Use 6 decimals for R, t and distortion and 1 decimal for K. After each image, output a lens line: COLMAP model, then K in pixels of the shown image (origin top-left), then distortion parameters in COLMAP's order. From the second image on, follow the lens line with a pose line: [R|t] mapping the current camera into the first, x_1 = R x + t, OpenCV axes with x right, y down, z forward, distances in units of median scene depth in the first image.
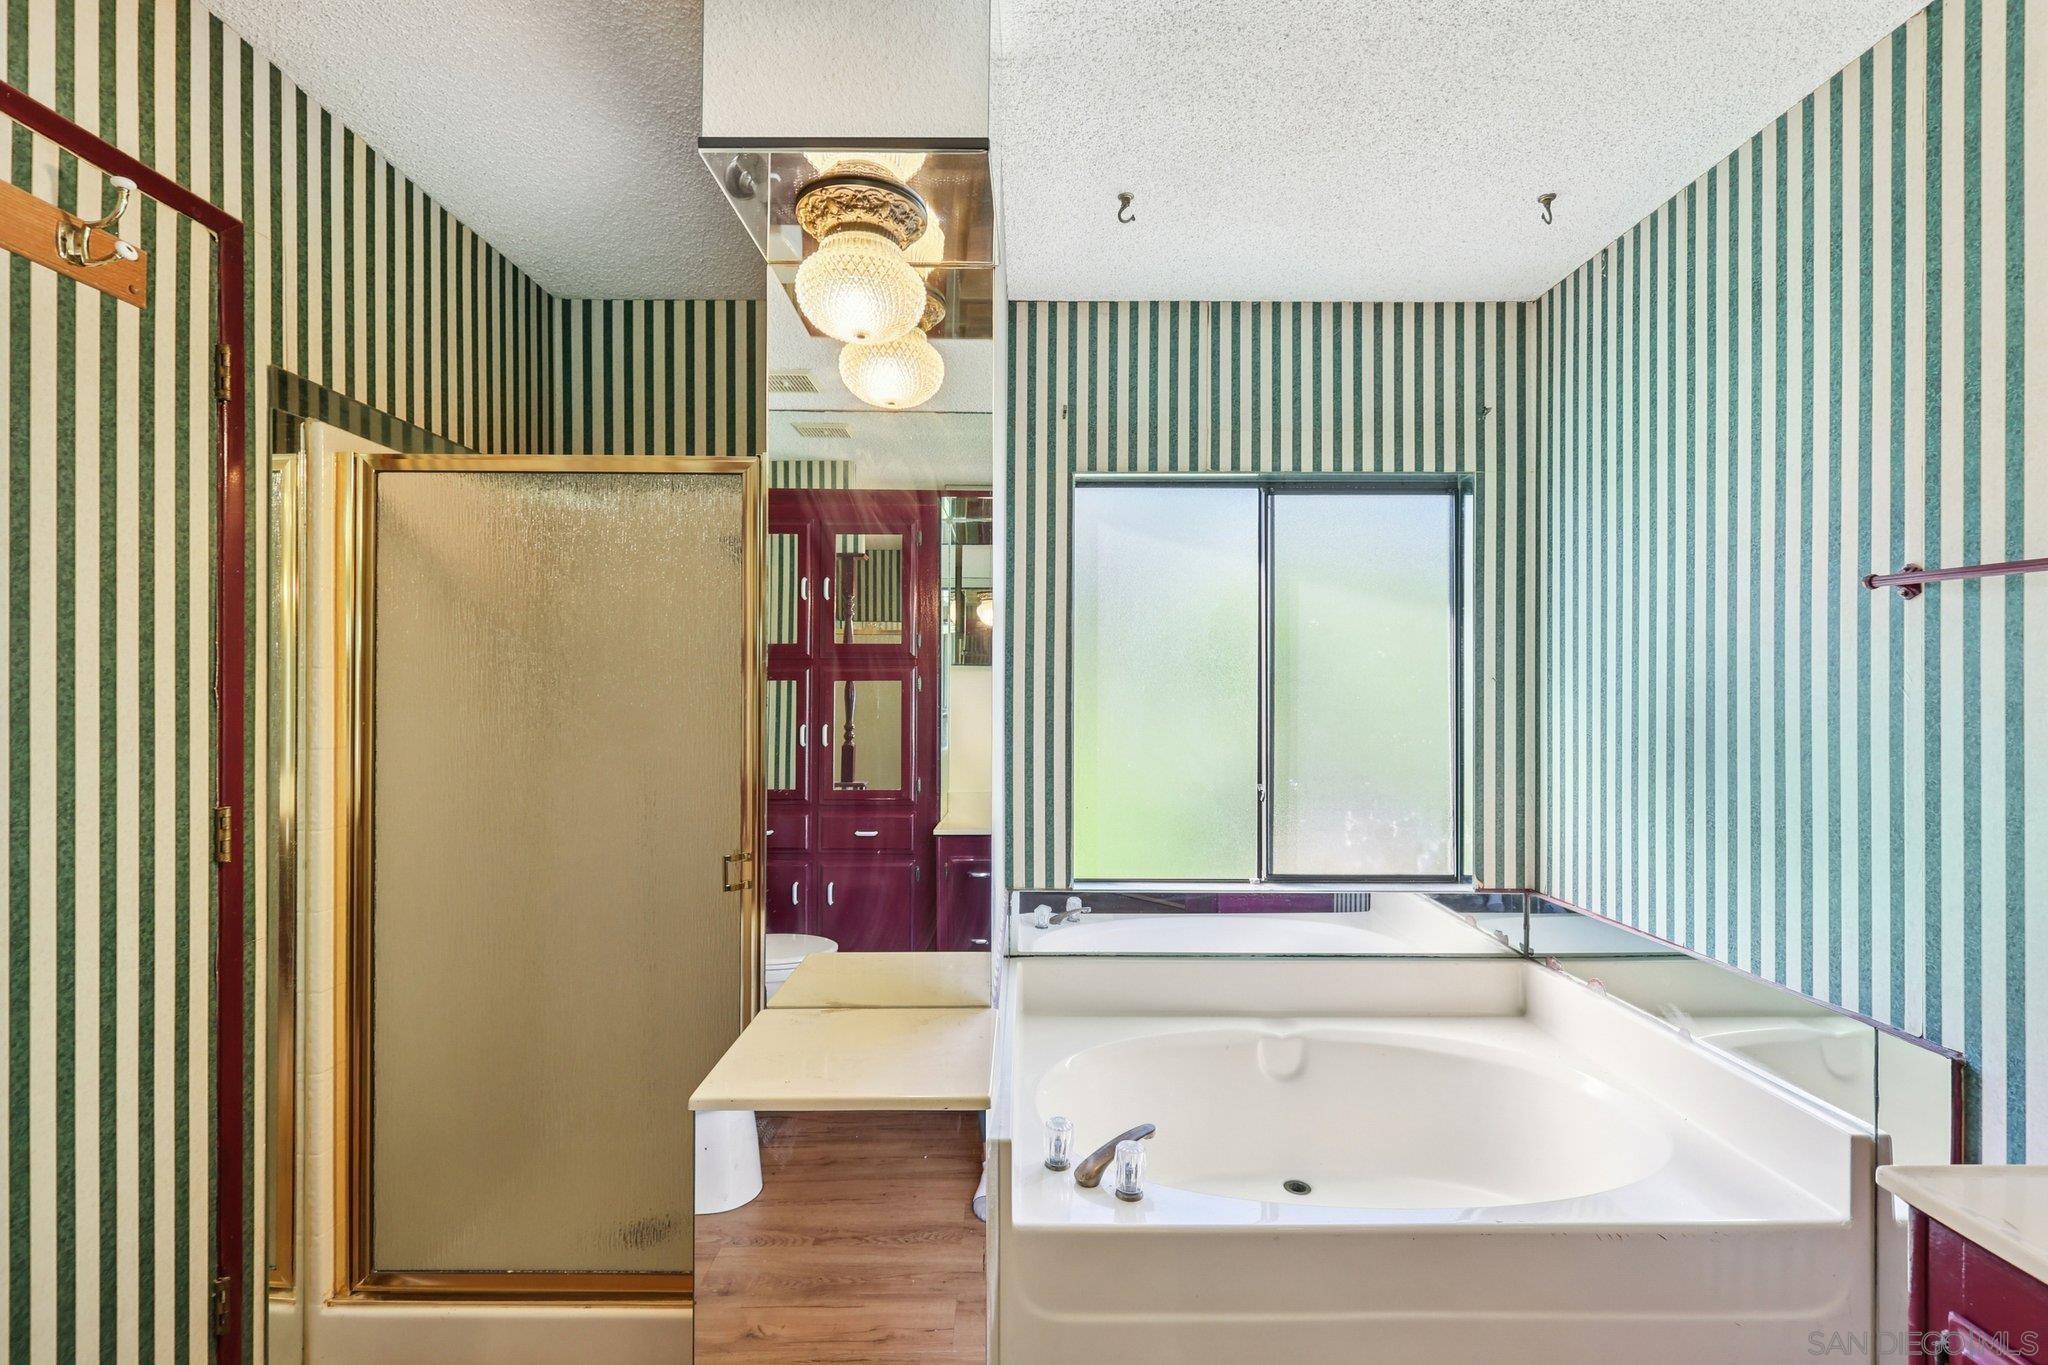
lens RADIAL K [[892.3, 0, 1026.2], [0, 892.3, 688.7], [0, 0, 1]] dist [0.001667, 0.000631]
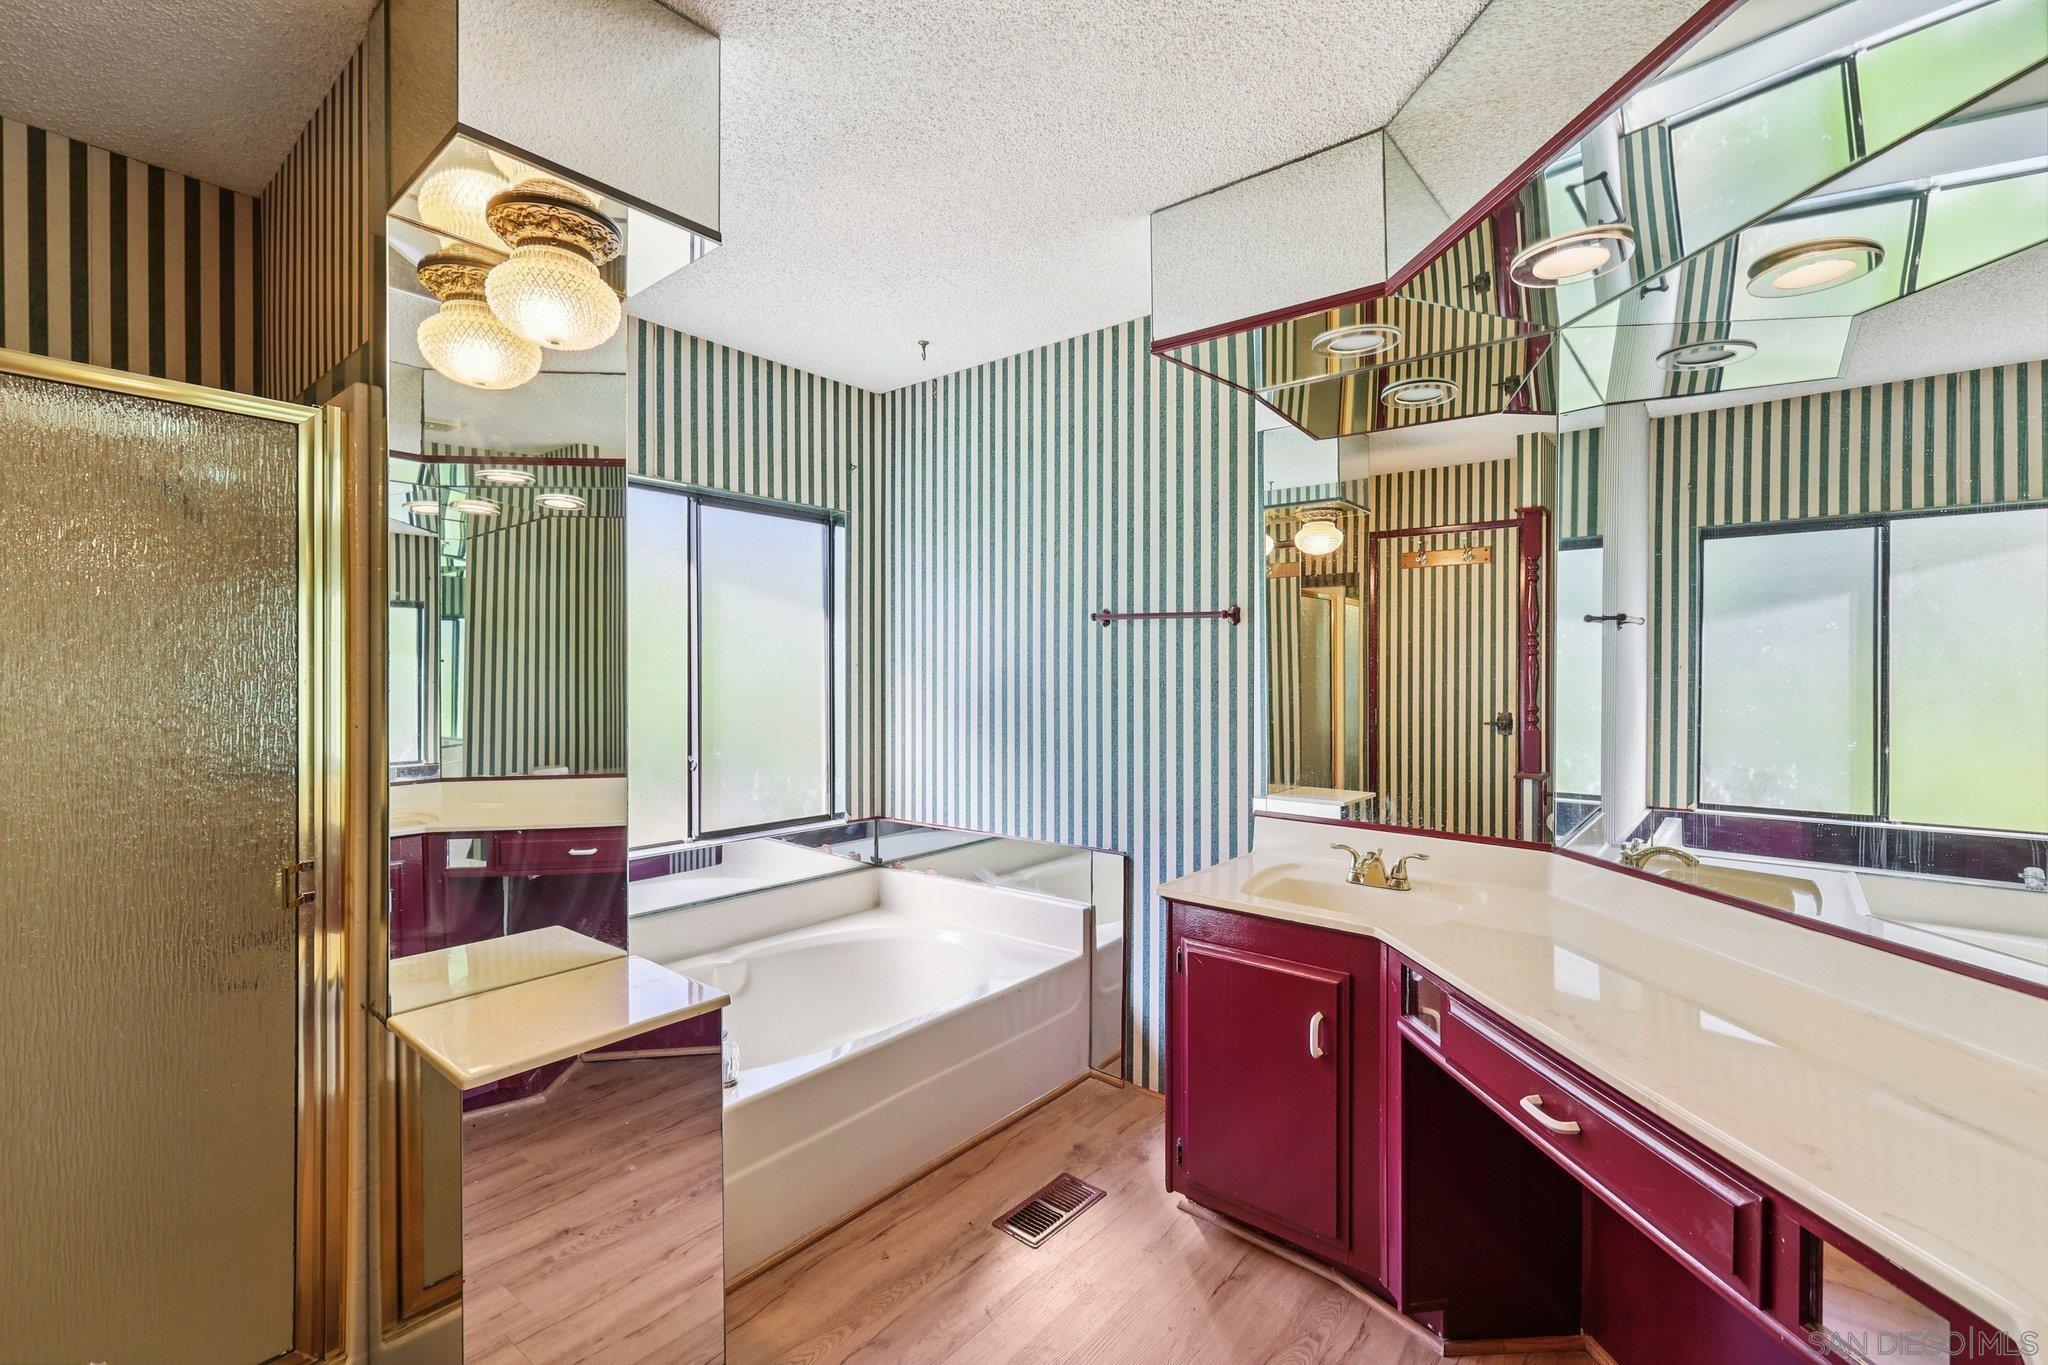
lens RADIAL K [[892.3, 0, 1017.6], [0, 892.3, 677.9], [0, 0, 1]] dist [0.001667, 0.000631]
pose [[0.643831, -0.004675, 0.765153, -0.397957], [-0.000390, 0.999979, 0.006437, -0.000932], [-0.765167, -0.004443, 0.643816, -0.068528]]
